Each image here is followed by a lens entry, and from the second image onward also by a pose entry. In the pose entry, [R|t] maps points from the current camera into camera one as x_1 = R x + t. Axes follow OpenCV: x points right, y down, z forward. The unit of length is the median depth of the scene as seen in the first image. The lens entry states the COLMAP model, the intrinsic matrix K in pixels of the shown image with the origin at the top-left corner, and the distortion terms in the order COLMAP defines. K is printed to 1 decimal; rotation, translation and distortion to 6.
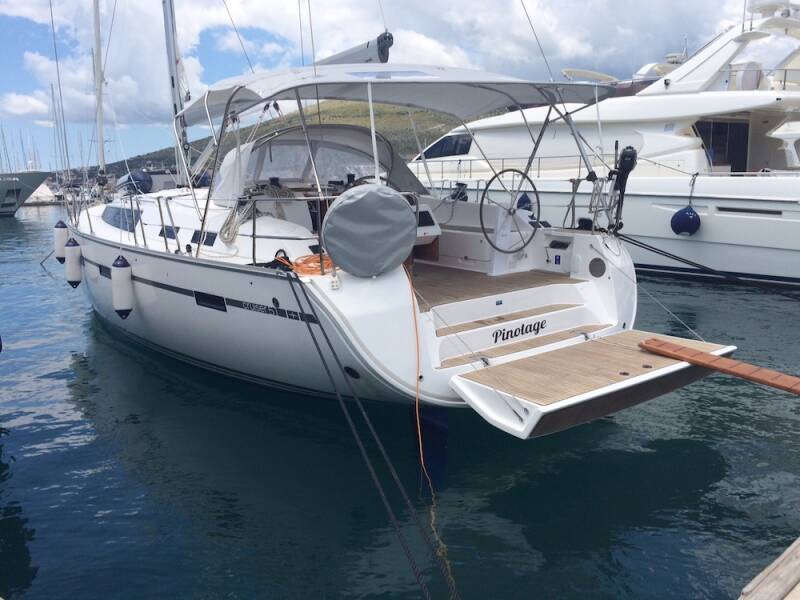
lens RADIAL K [[693.4, 0, 400.0], [0, 693.4, 300.0], [0, 0, 1]] dist [0.046523, -0.001437]
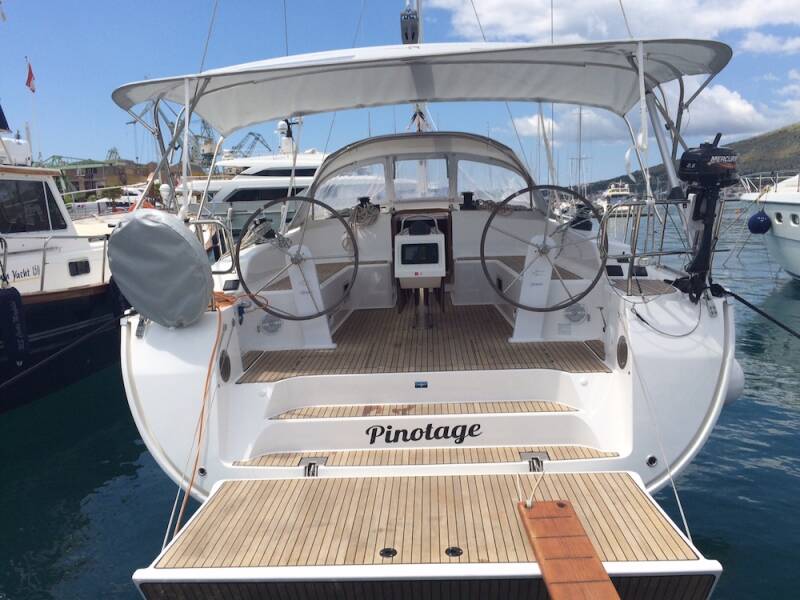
lens RADIAL K [[693.4, 0, 400.0], [0, 693.4, 300.0], [0, 0, 1]] dist [0.046523, -0.001437]
pose [[0.781258, 0.088771, -0.617863, 0.549170], [-0.103689, 0.994540, 0.011780, -0.085798], [0.615535, 0.054863, 0.786197, 0.466166]]
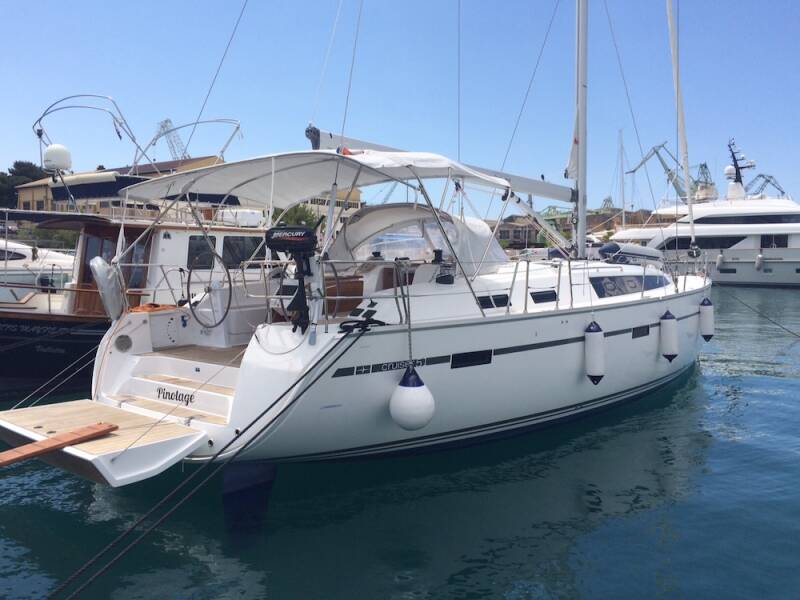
lens RADIAL K [[693.4, 0, 400.0], [0, 693.4, 300.0], [0, 0, 1]] dist [0.046523, -0.001437]
pose [[0.212102, 0.086176, -0.973441, 1.287462], [-0.180698, 0.982386, 0.047596, -0.216341], [0.960396, 0.165803, 0.223938, 1.069043]]
